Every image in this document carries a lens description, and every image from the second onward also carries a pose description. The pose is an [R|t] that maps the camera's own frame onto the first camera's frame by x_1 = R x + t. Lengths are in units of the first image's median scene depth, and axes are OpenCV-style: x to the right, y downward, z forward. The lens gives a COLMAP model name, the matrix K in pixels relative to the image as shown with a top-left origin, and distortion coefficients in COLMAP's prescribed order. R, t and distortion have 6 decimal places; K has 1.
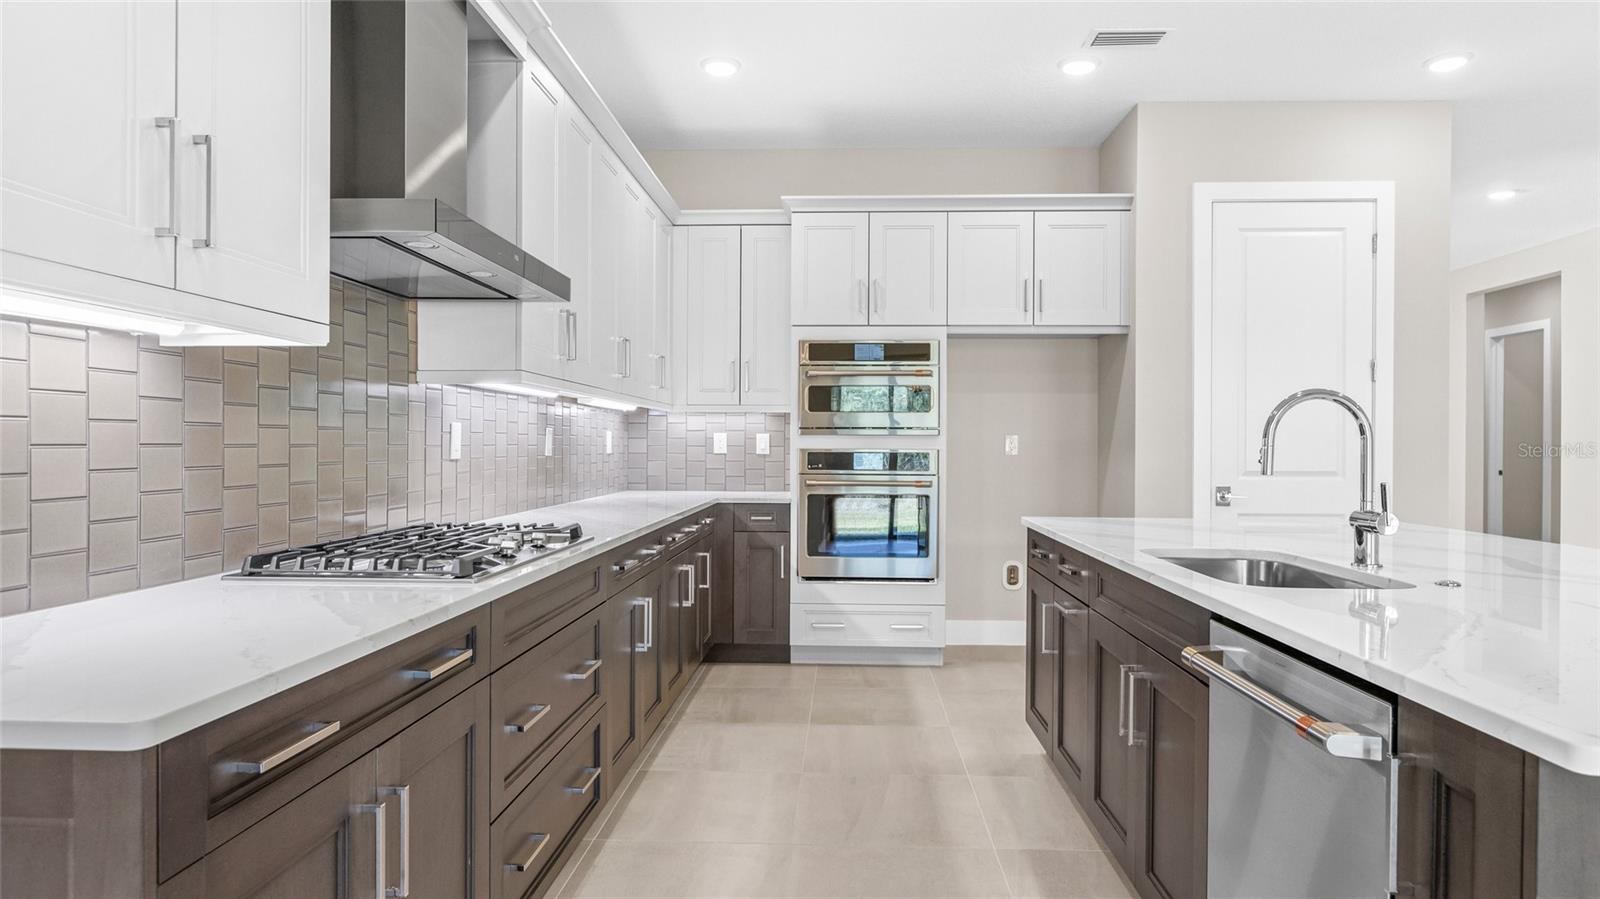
lens RADIAL K [[938.1, 0, 797.3], [0, 938.1, 442.5], [0, 0, 1]] dist [-0.006045, -0.000484]
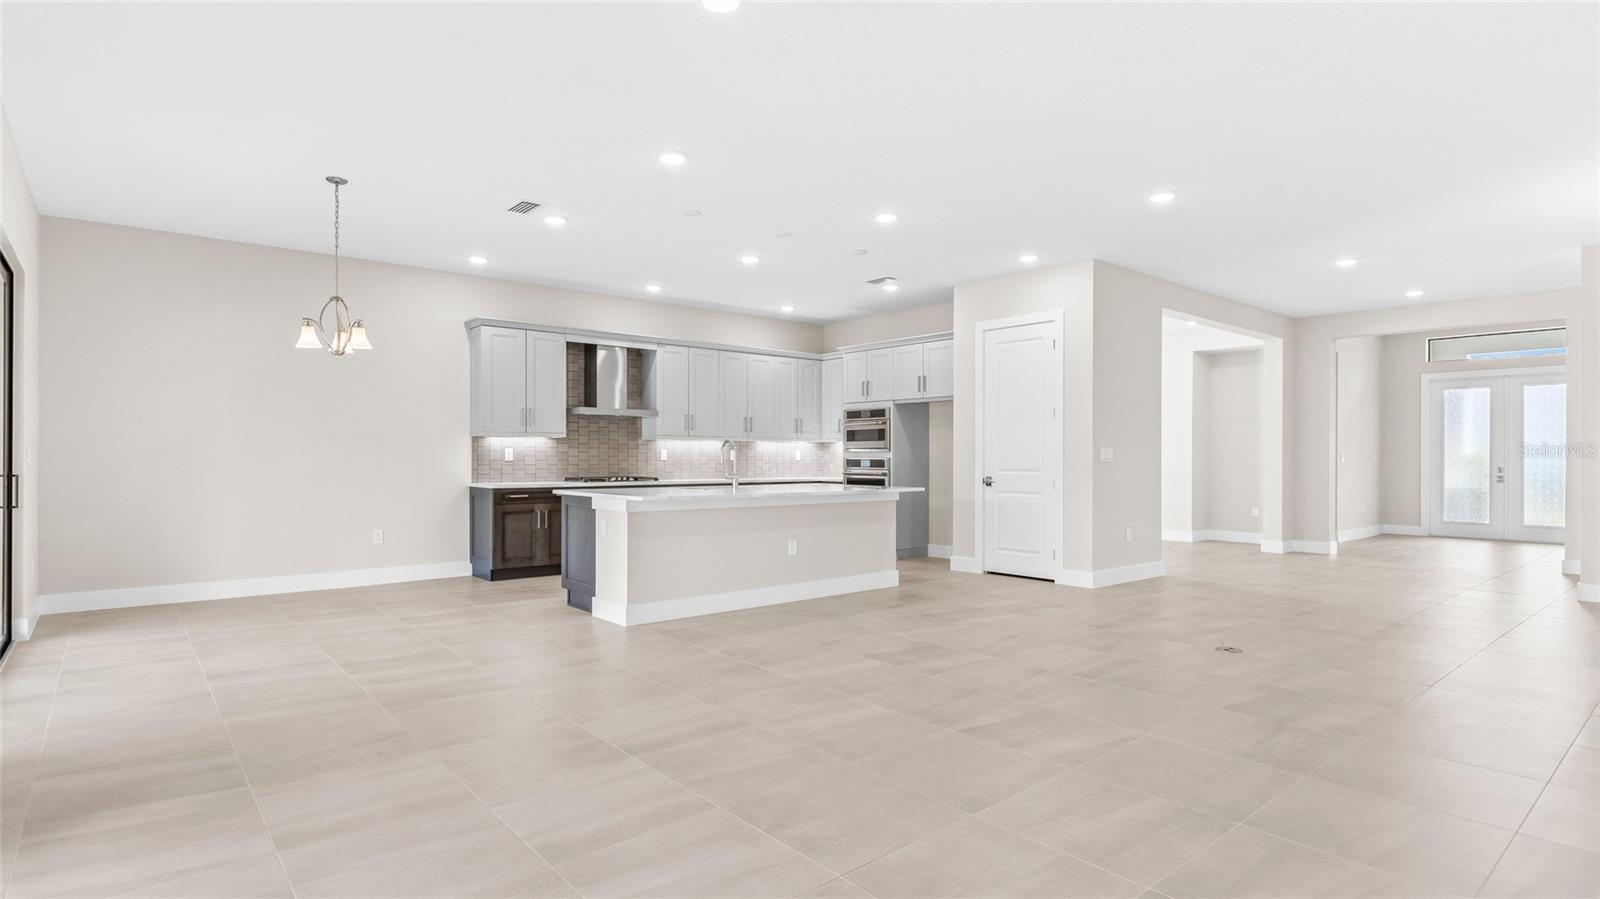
lens RADIAL K [[812.2, 0, 799.6], [0, 812.2, 455.3], [0, 0, 1]] dist [-0.007028, 0.003592]
pose [[0.681340, -0.006117, -0.731941, 1.382043], [0.004064, 0.999981, -0.004573, 0.009659], [0.731956, 0.000141, 0.681352, -0.426030]]
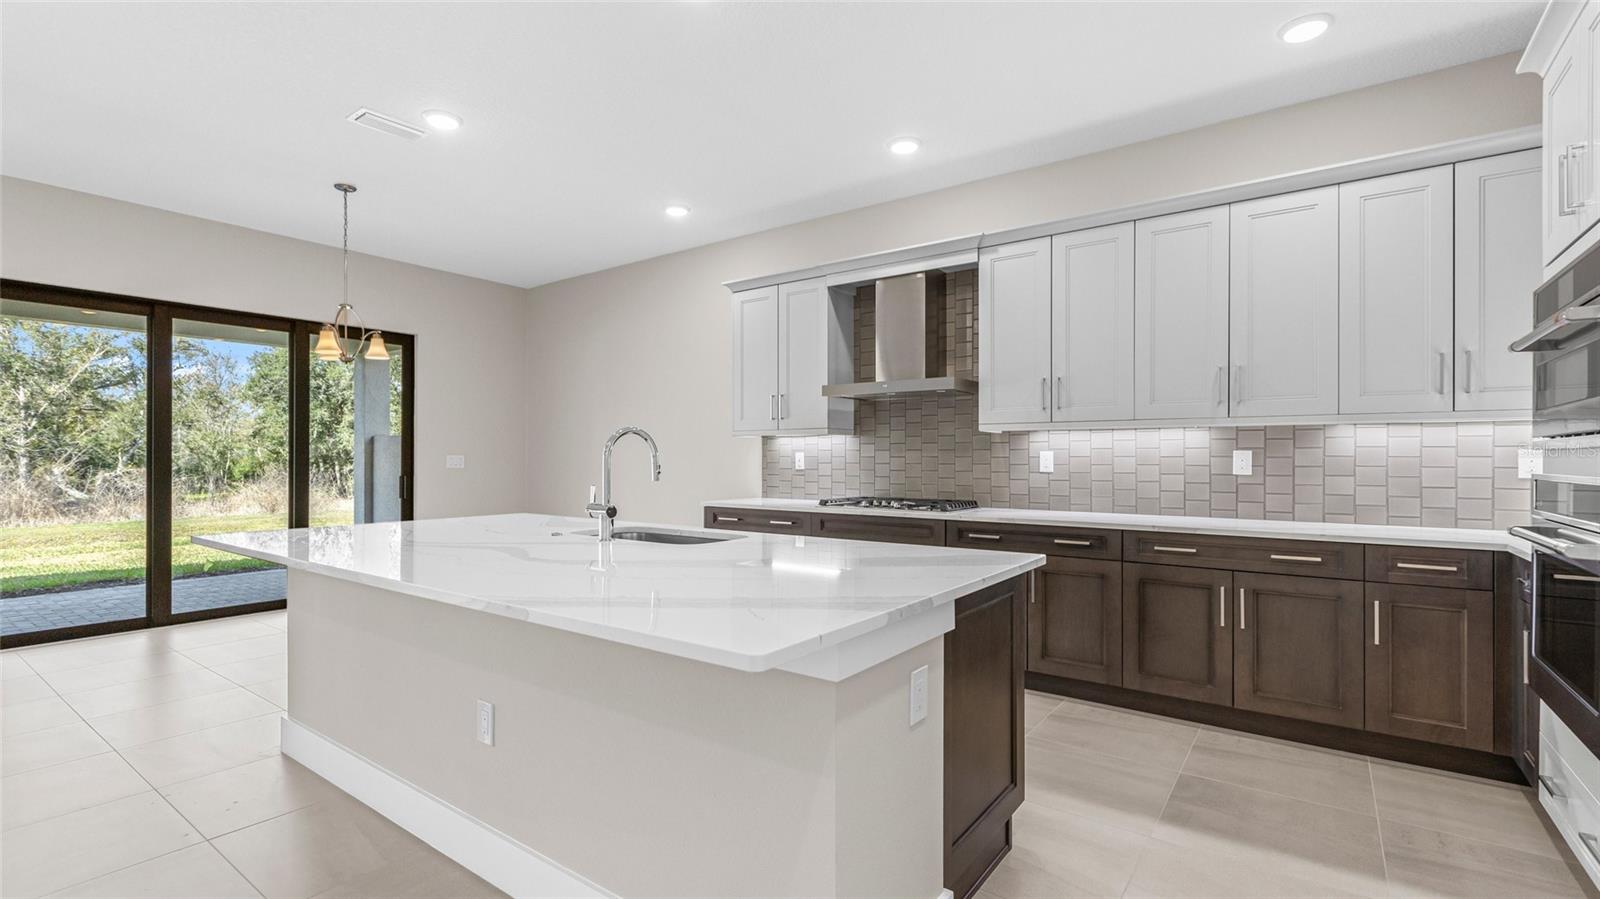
lens RADIAL K [[714.0, 0, 797.1], [0, 714.0, 455.4], [0, 0, 1]] dist [0.005871, -0.002037]
pose [[-0.549651, -0.010468, -0.835329, 0.645524], [-0.002654, 0.999938, -0.010784, 0.001335], [0.835390, -0.003710, -0.549645, 0.865078]]
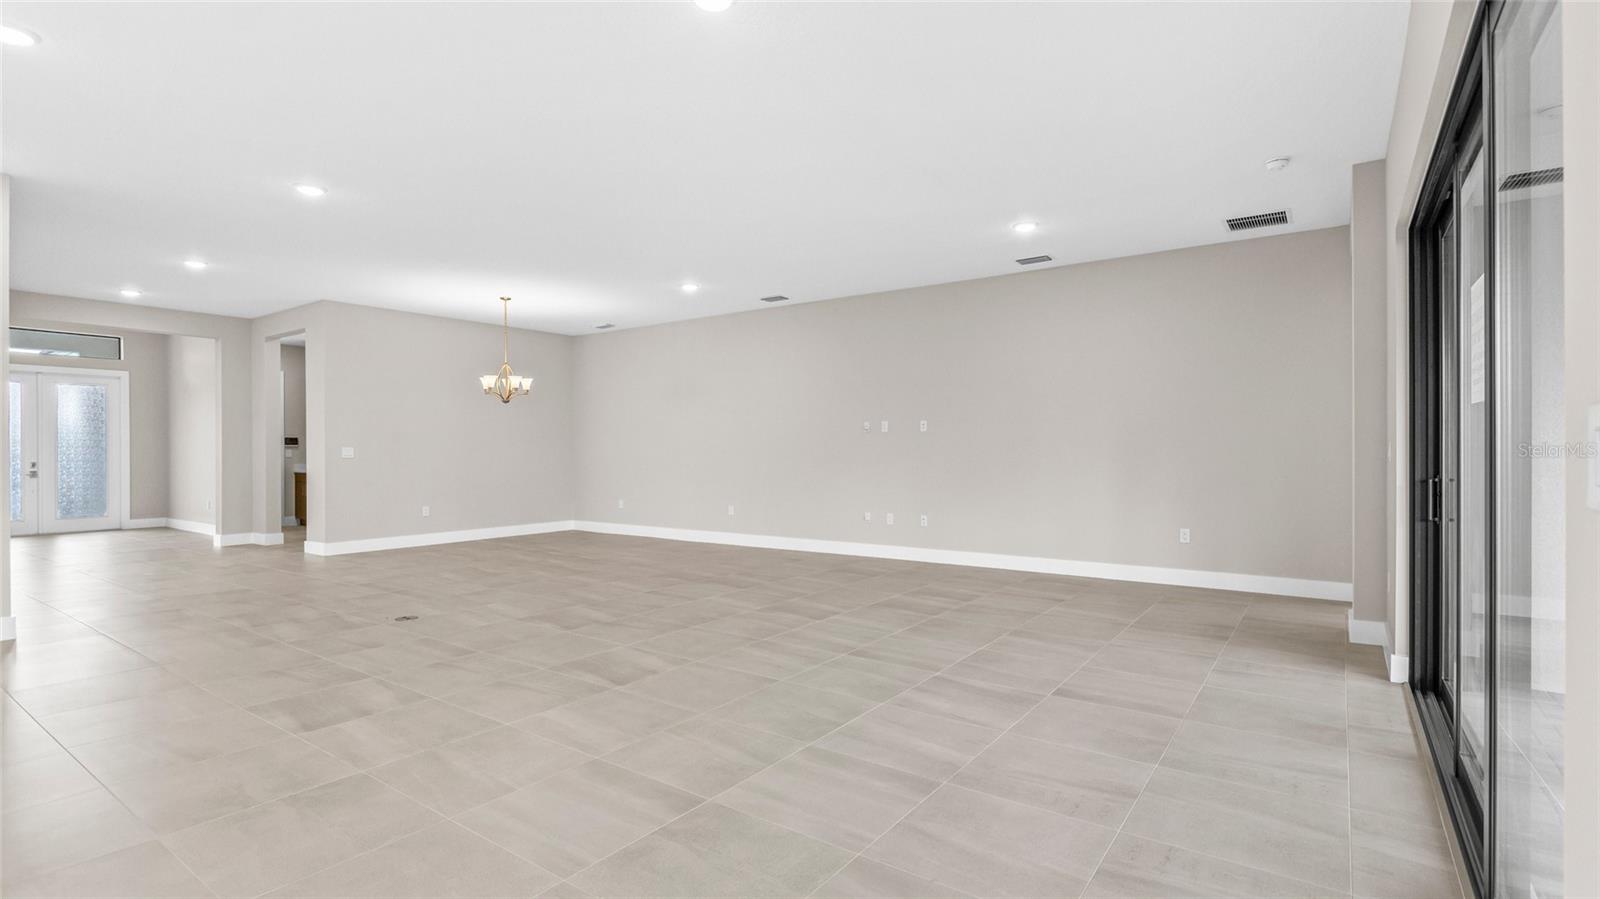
lens RADIAL K [[749.1, 0, 805.3], [0, 749.1, 453.5], [0, 0, 1]] dist [0.000529, -0.003100]
pose [[0.541245, -0.010725, 0.840796, 0.409041], [0.004106, 0.999940, 0.010112, 0.001787], [-0.840855, -0.002020, 0.541257, -0.418067]]
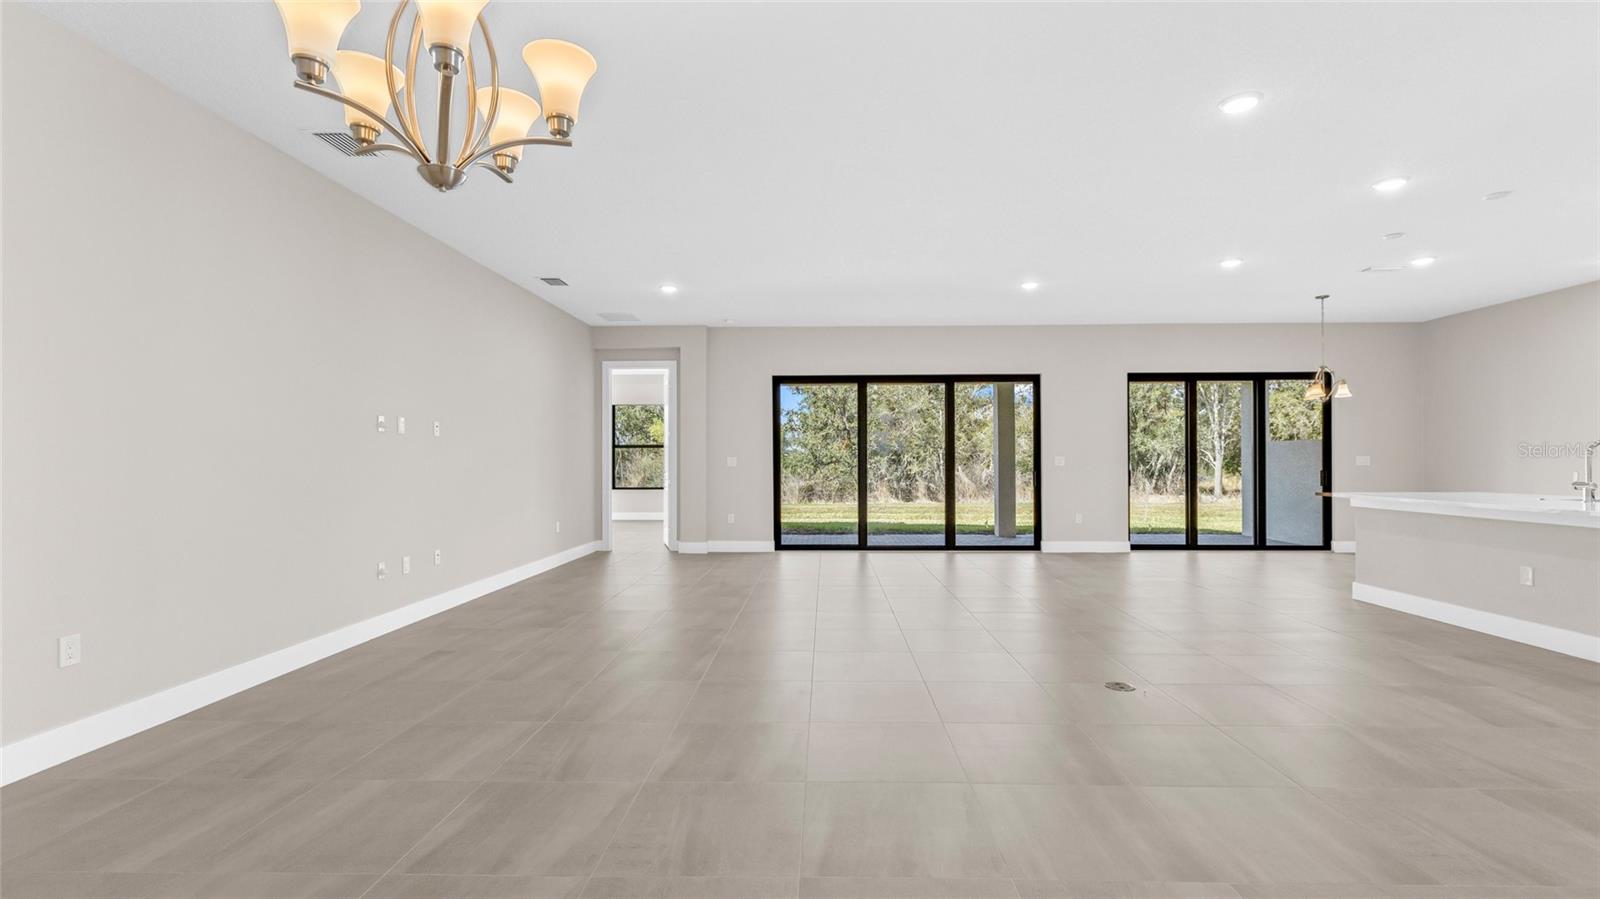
lens RADIAL K [[714.0, 0, 808.9], [0, 714.0, 444.0], [0, 0, 1]] dist [0.005871, -0.002037]
pose [[-0.999324, -0.006354, -0.036206, 1.376710], [-0.005440, 0.999666, -0.025275, 0.012691], [0.036355, -0.025061, -0.999025, 1.382282]]
